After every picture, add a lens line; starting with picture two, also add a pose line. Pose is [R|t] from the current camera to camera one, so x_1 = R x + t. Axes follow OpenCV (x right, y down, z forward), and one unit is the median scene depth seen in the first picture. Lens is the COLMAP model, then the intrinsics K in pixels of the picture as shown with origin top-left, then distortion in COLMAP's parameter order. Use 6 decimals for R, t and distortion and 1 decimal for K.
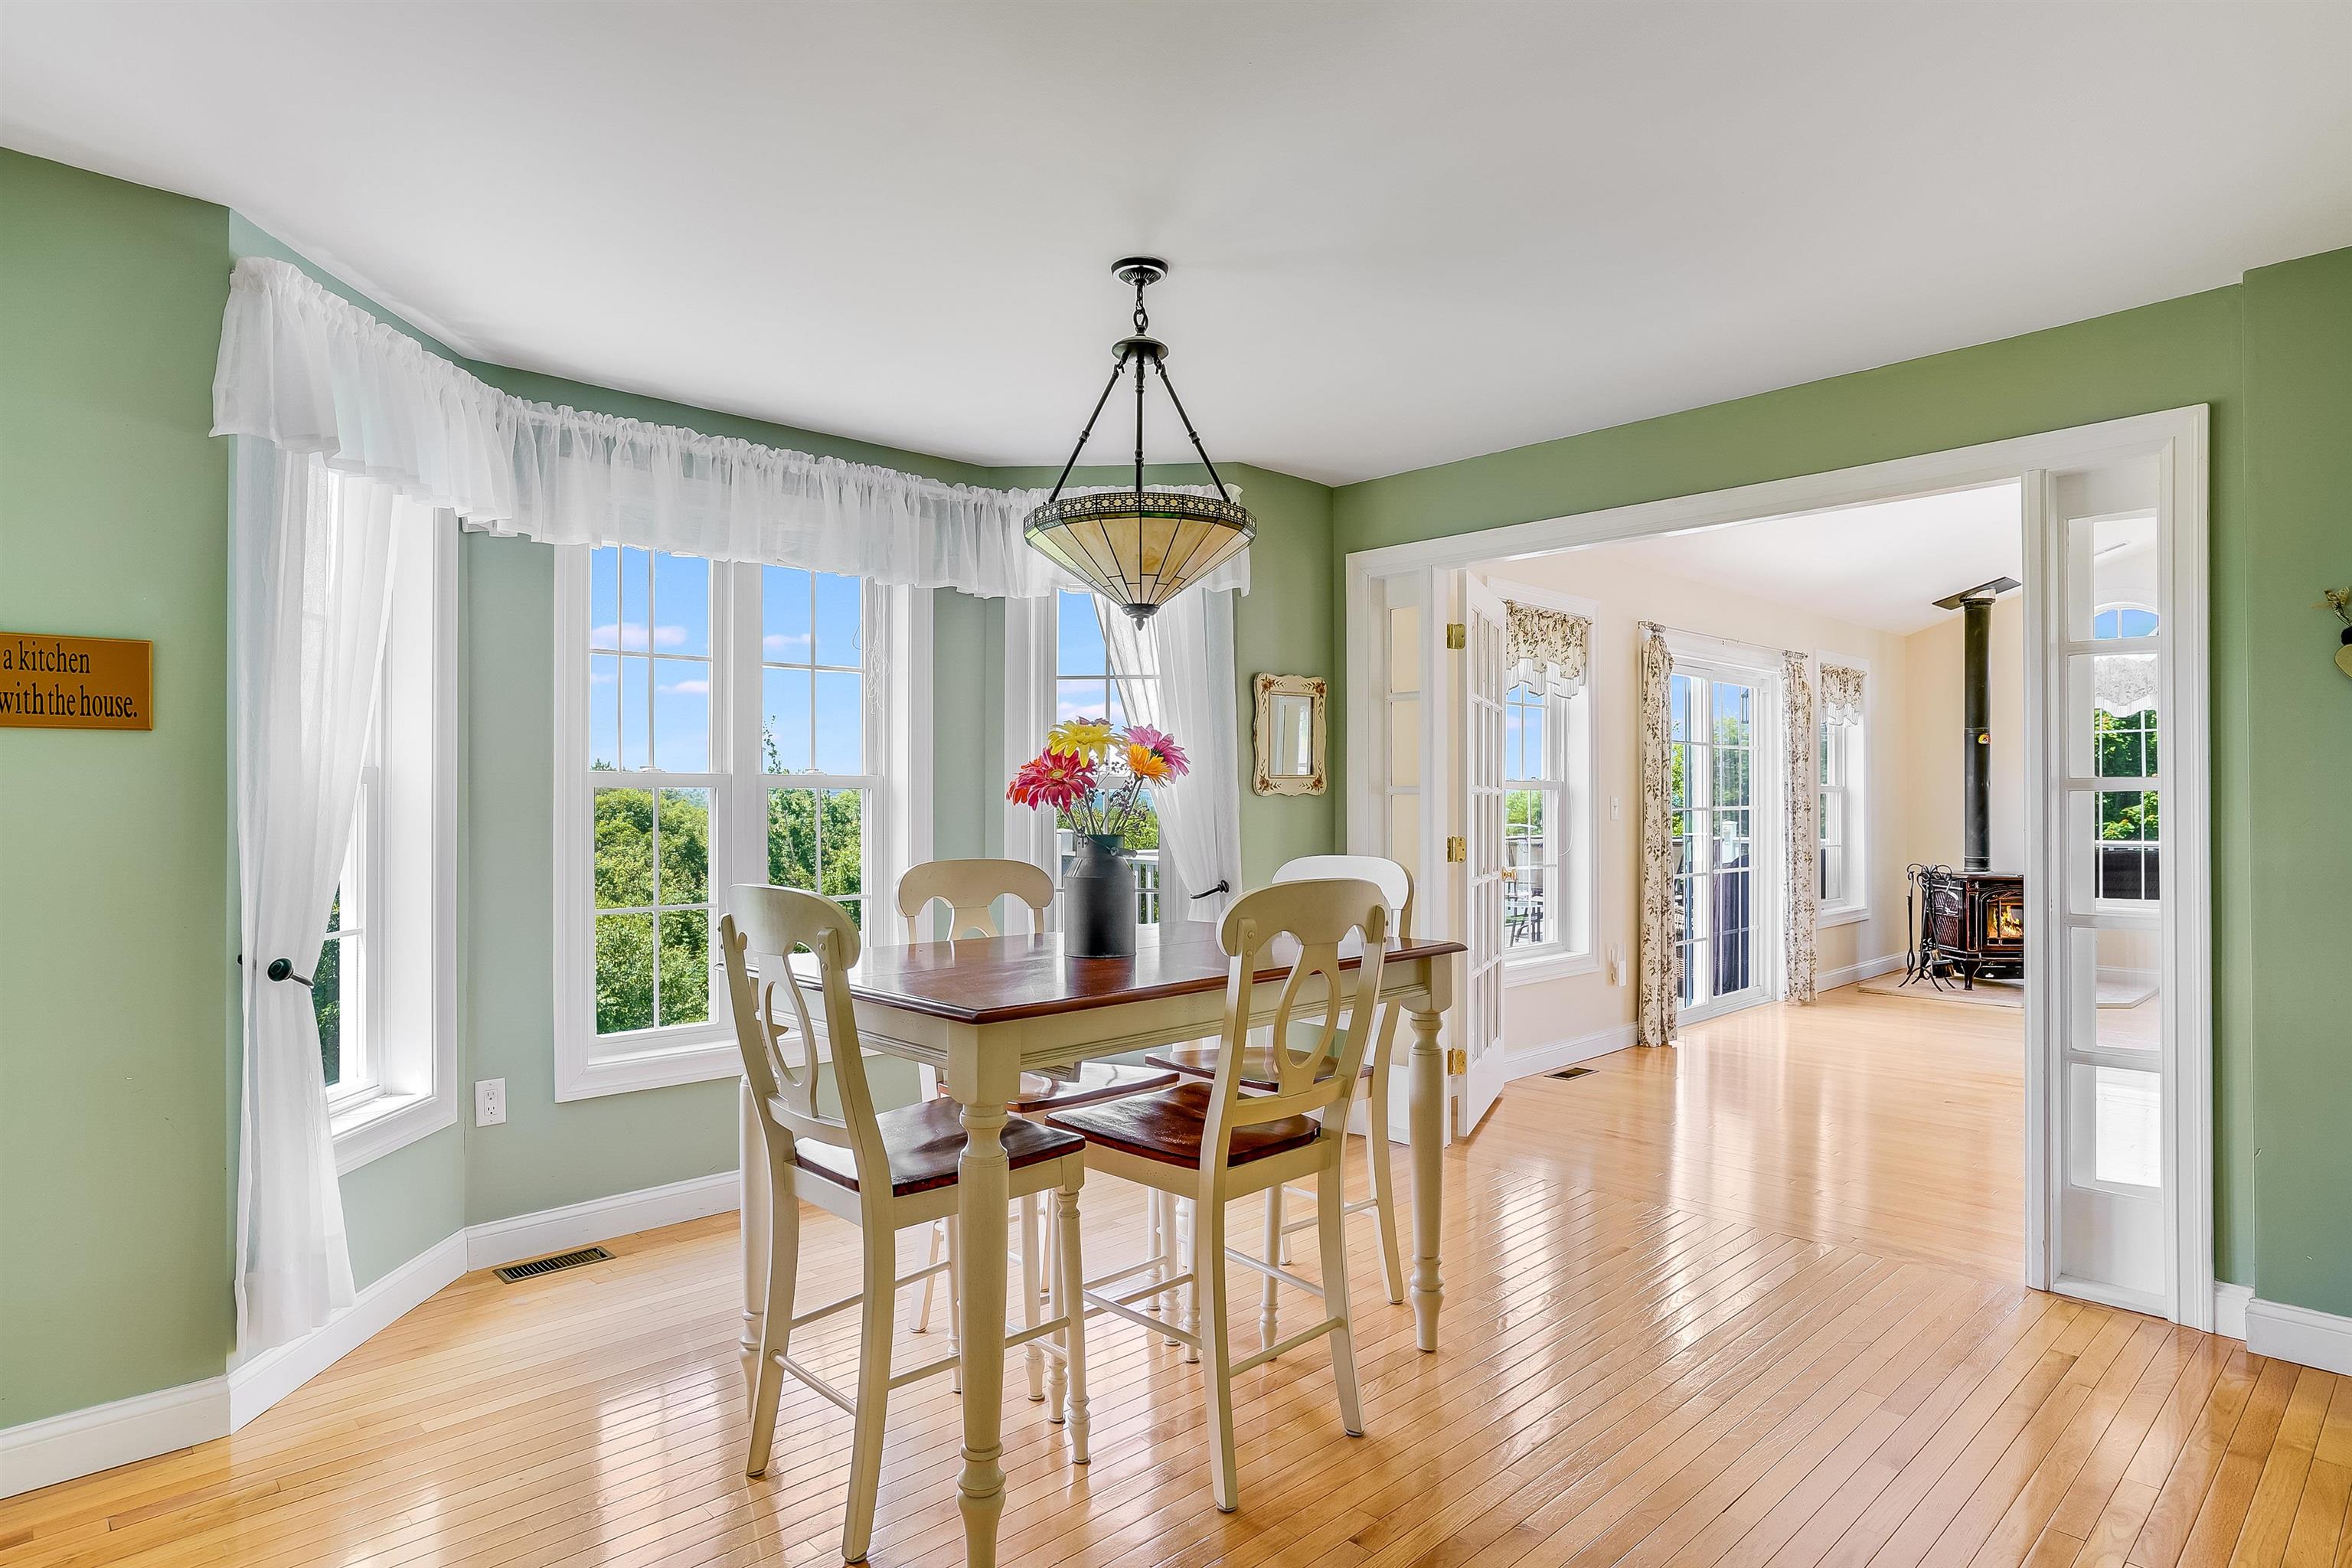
lens RADIAL K [[1293.3, 0, 1194.9], [0, 1293.3, 783.3], [0, 0, 1]] dist [-0.004141, 0.002455]
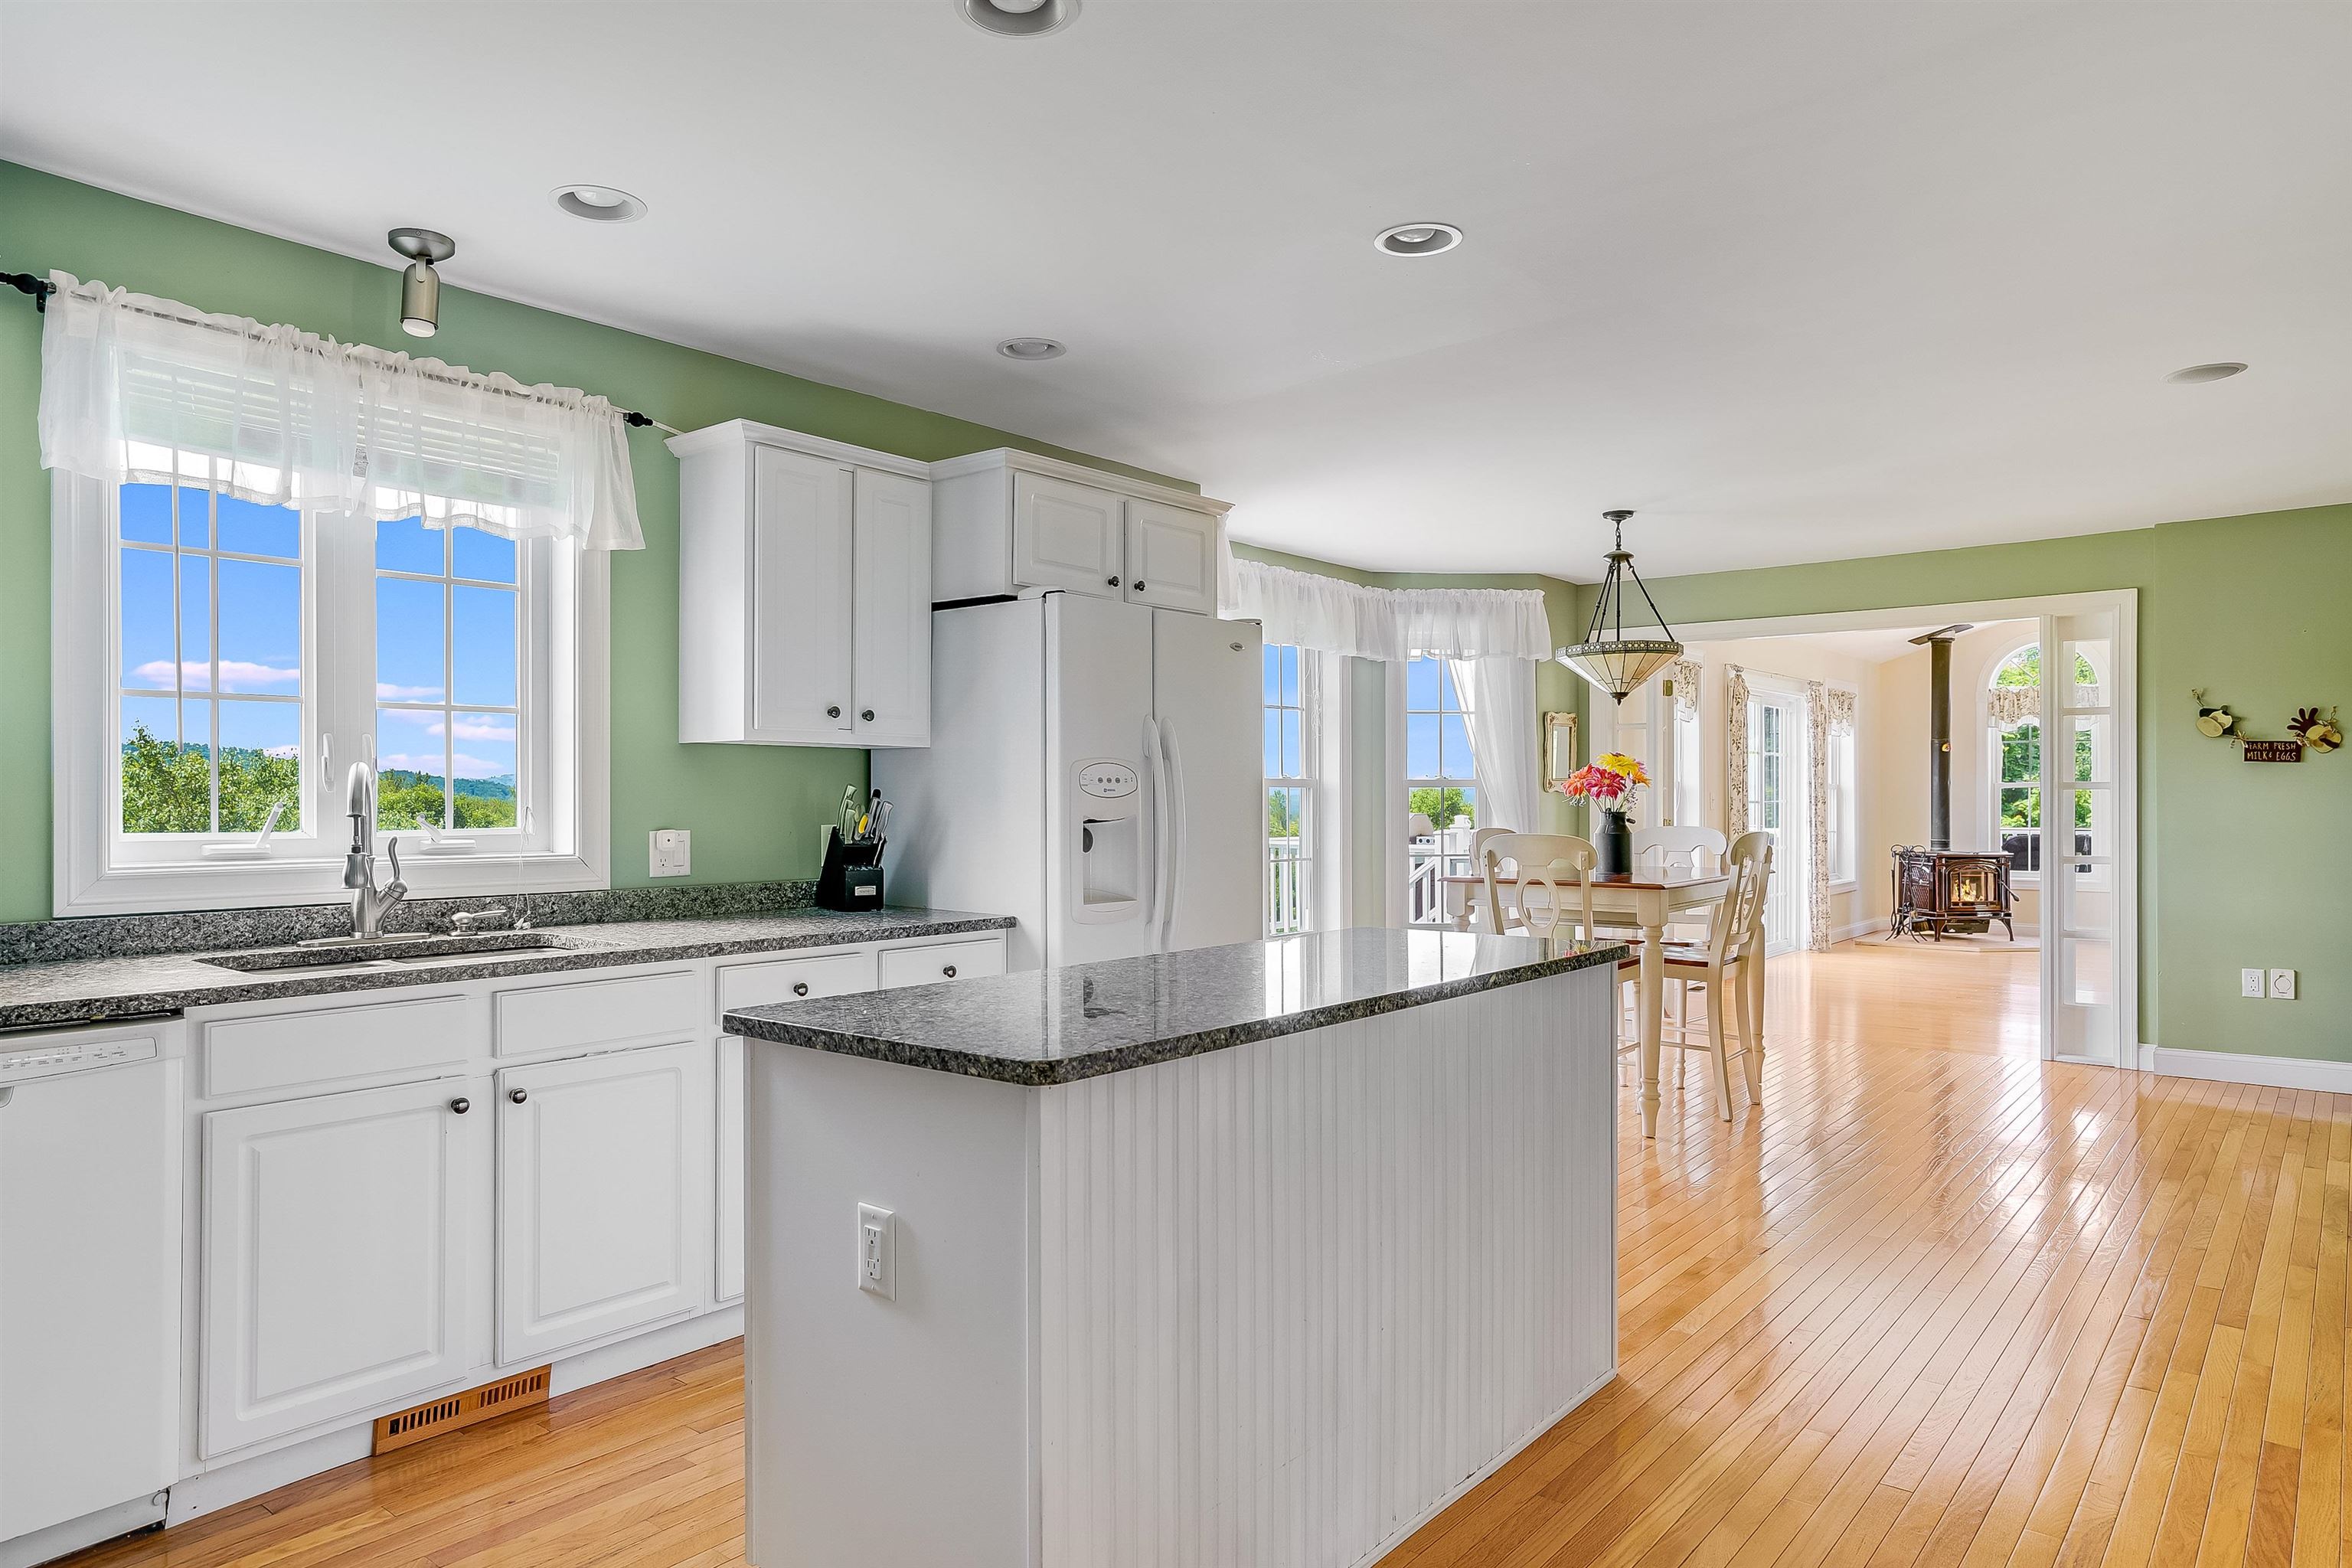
lens RADIAL K [[1445.0, 0, 1165.0], [0, 1445.0, 786.3], [0, 0, 1]] dist [-0.004066, 0.000138]
pose [[0.994872, 0.000289, 0.101144, -0.318188], [-0.000886, 0.999982, 0.005853, -0.003774], [-0.101140, -0.005913, 0.994855, -0.361691]]
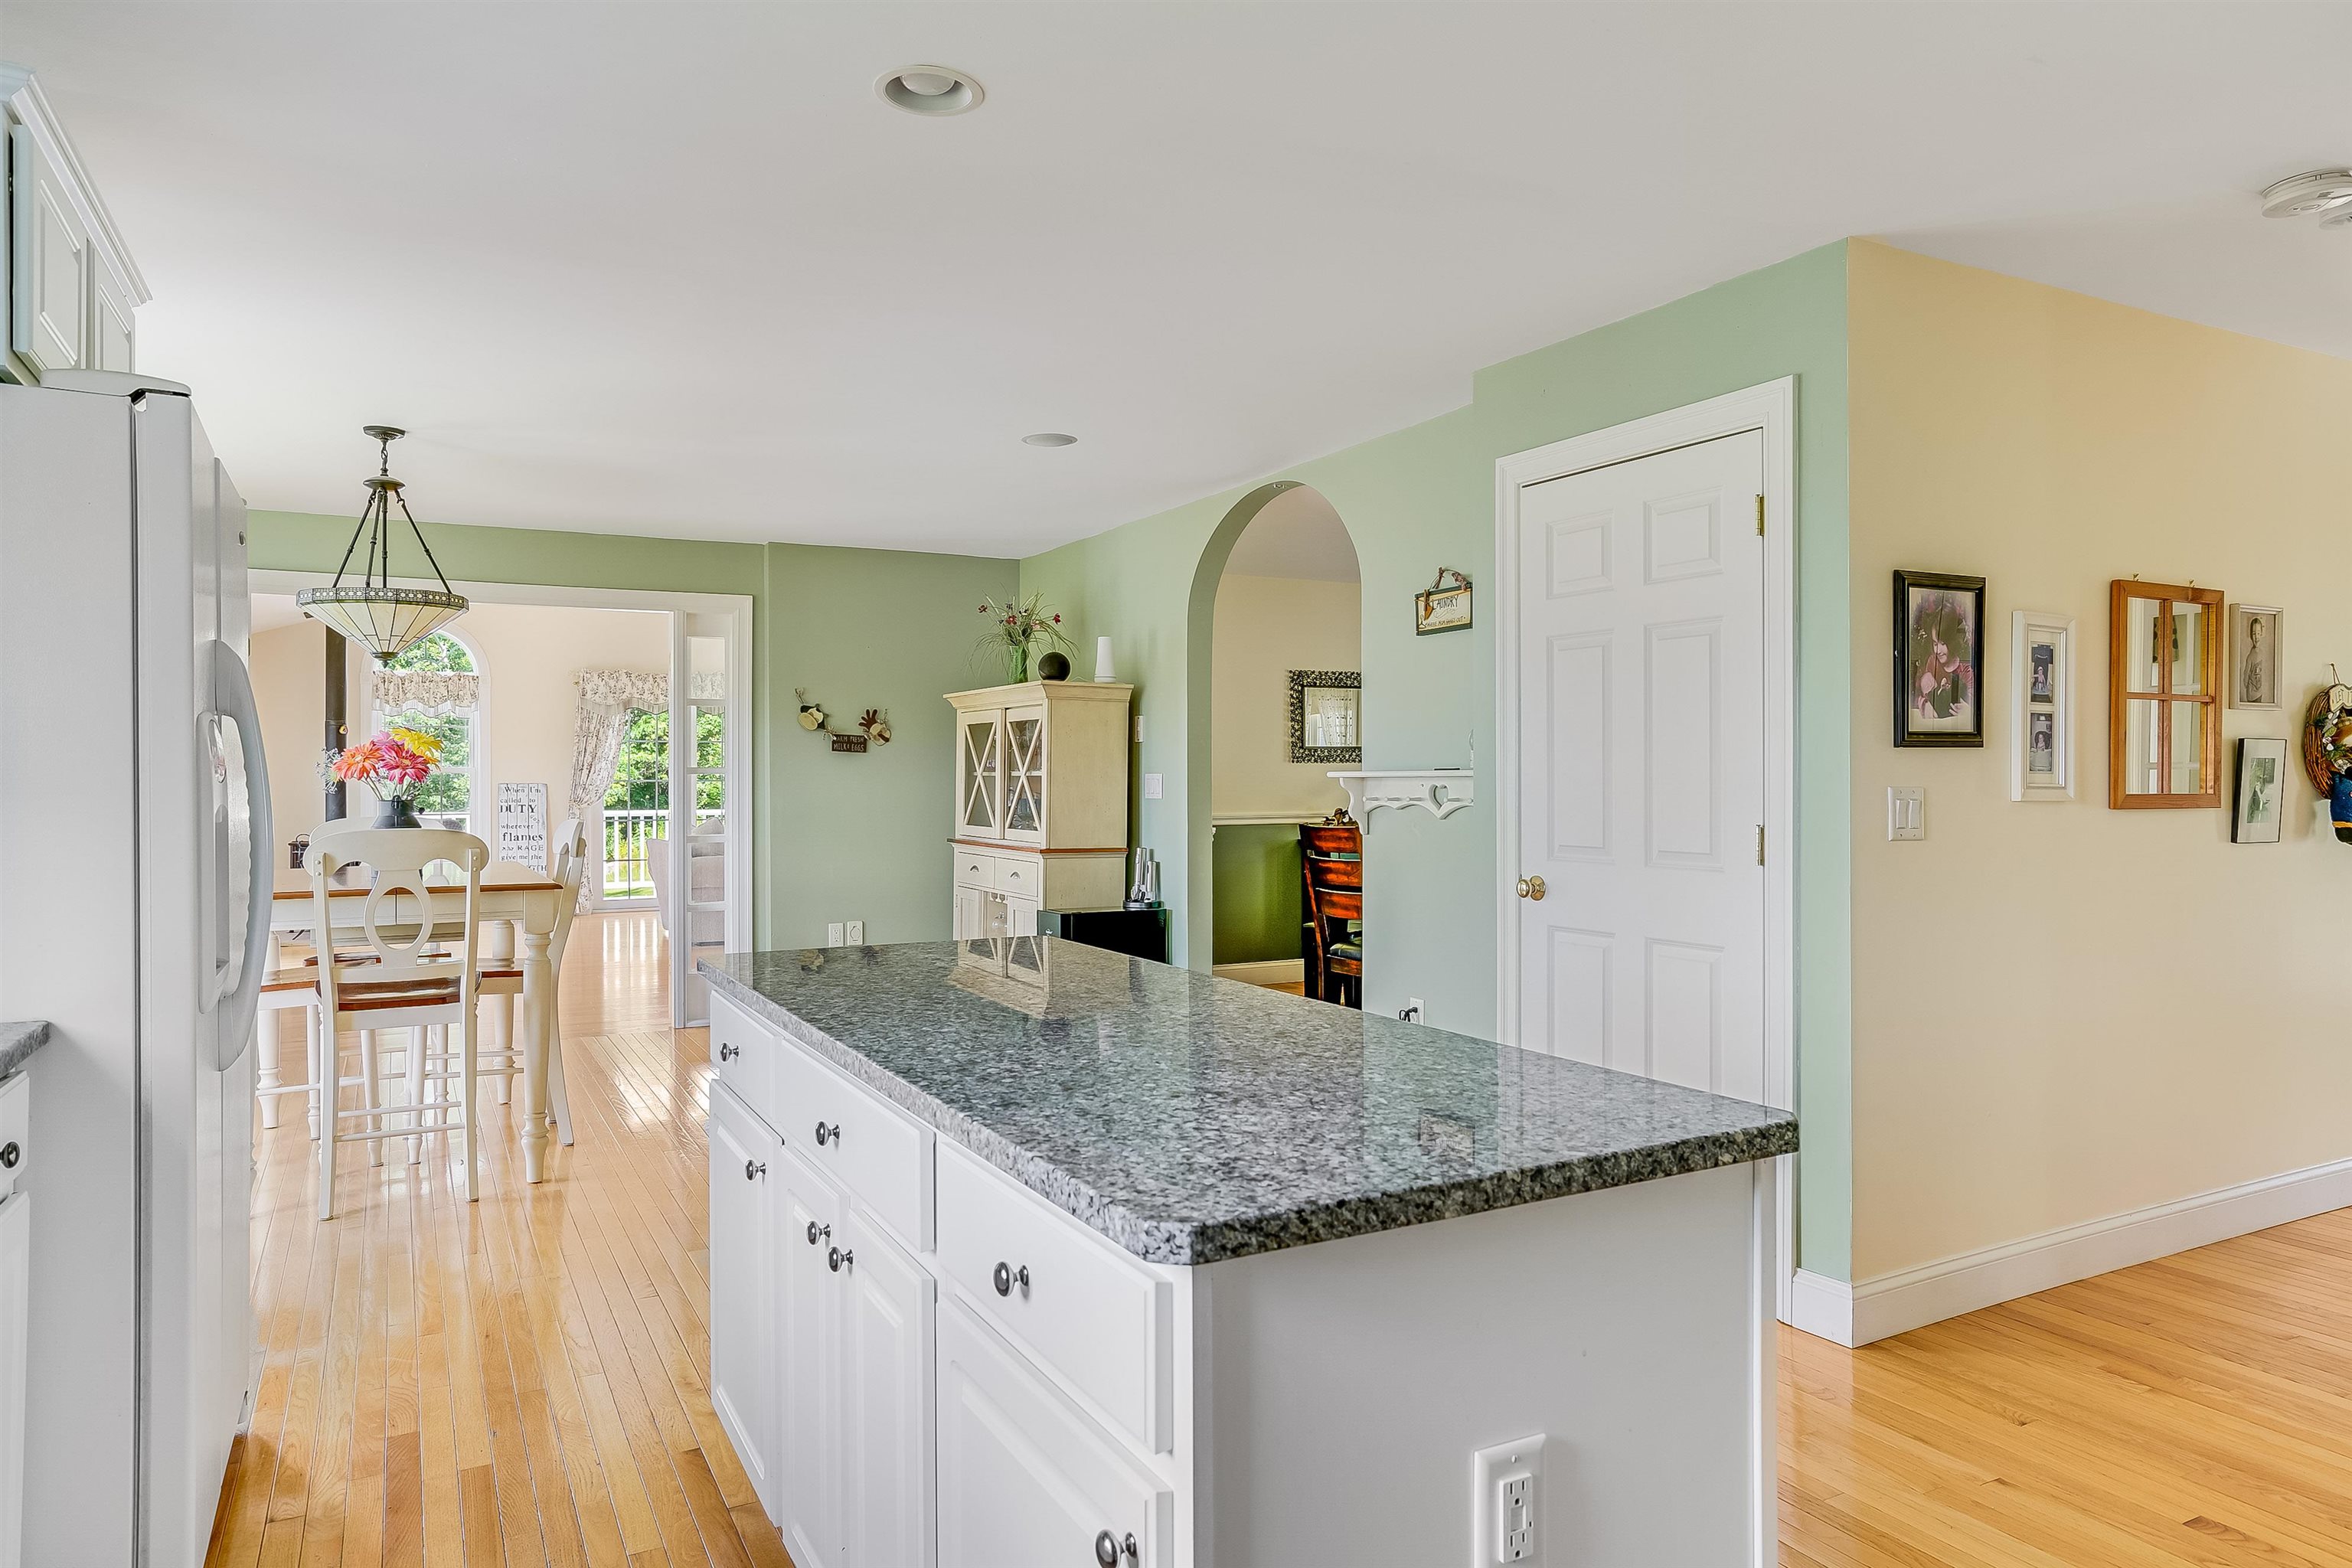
lens RADIAL K [[1445.0, 0, 1156.8], [0, 1445.0, 779.5], [0, 0, 1]] dist [-0.004066, 0.000138]
pose [[0.285580, -0.000594, 0.958355, -0.491577], [-0.009467, 0.999949, 0.003441, -0.000124], [-0.958308, -0.010055, 0.285560, -0.126544]]
